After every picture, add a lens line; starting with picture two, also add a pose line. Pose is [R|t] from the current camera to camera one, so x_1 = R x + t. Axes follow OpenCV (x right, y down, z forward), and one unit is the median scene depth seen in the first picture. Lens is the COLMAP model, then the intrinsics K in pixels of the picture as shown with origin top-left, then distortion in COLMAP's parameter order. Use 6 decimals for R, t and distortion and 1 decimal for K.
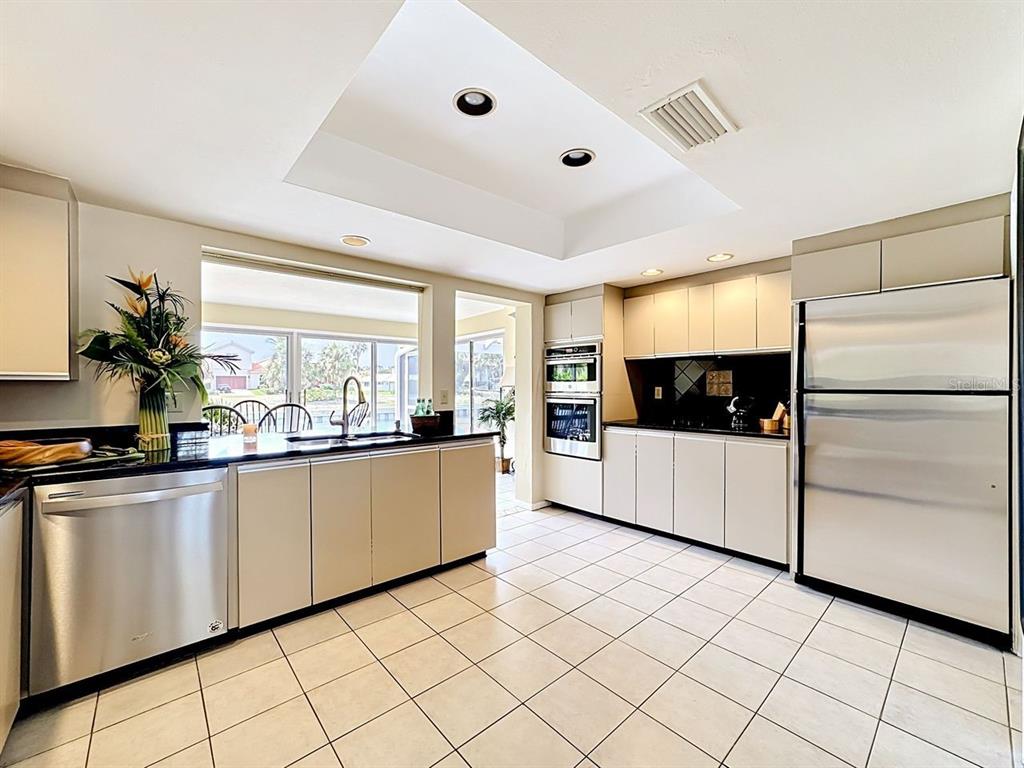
lens RADIAL K [[421.5, 0, 512.0], [0, 421.5, 384.0], [0, 0, 1]] dist [-0.034725, 0.013010]
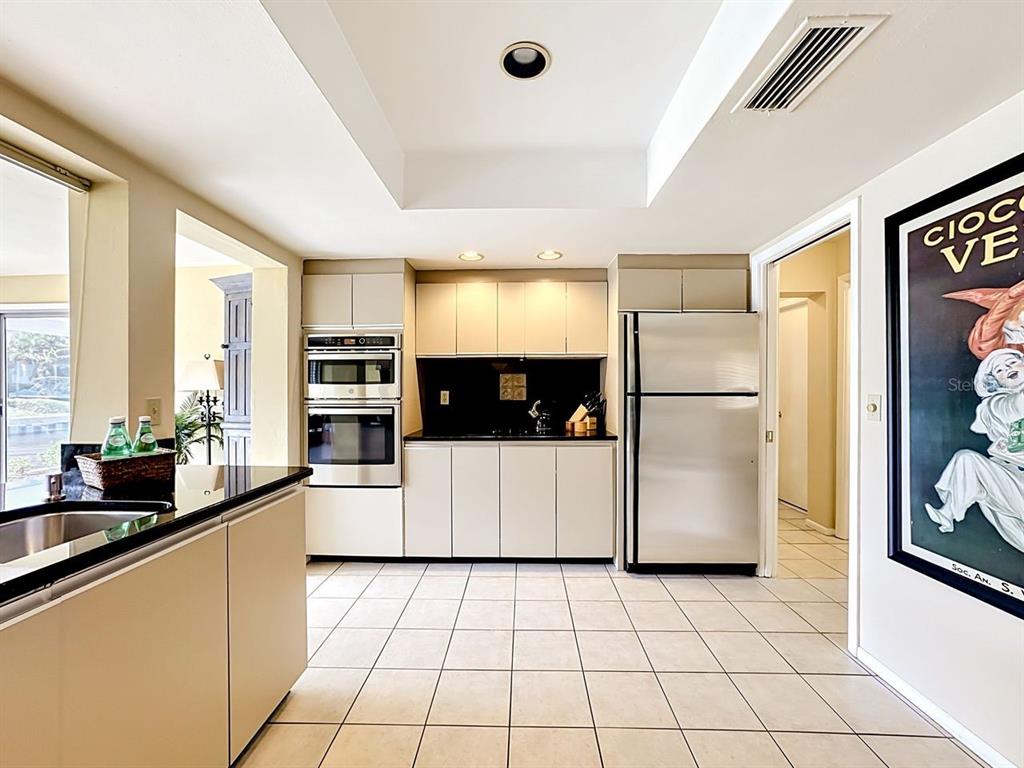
lens RADIAL K [[421.5, 0, 512.0], [0, 421.5, 384.0], [0, 0, 1]] dist [-0.034725, 0.013010]
pose [[0.681171, 0.007052, 0.732091, -0.219790], [-0.000568, 0.999958, -0.009104, 0.000560], [-0.732125, 0.005786, 0.681146, 0.331890]]
